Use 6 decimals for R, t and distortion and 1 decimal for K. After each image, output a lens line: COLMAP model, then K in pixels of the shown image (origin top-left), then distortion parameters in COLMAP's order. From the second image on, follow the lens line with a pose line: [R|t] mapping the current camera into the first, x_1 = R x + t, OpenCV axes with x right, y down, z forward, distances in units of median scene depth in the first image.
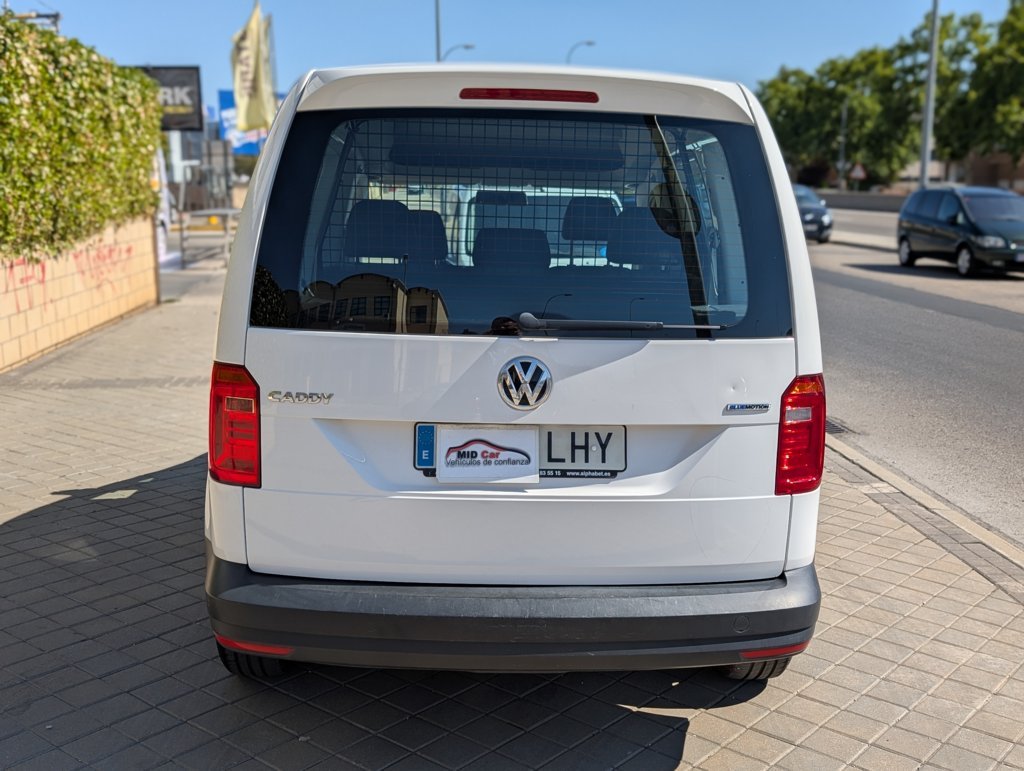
lens RADIAL K [[1114.3, 0, 499.3], [0, 1114.3, 387.5], [0, 0, 1]] dist [0.130505, -0.337297]
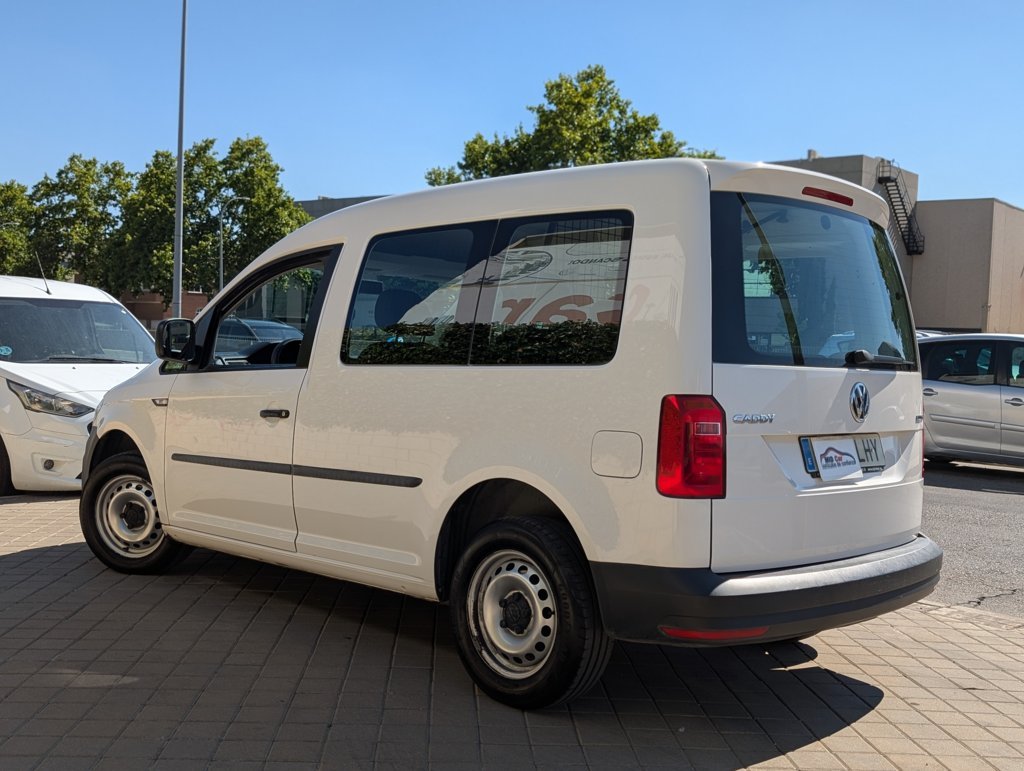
lens RADIAL K [[1114.3, 0, 499.3], [0, 1114.3, 387.5], [0, 0, 1]] dist [0.130505, -0.337297]
pose [[0.734695, -0.010135, 0.678322, -1.192569], [0.091894, 0.992159, -0.084707, 0.052369], [-0.672145, 0.124567, 0.729866, 0.287303]]
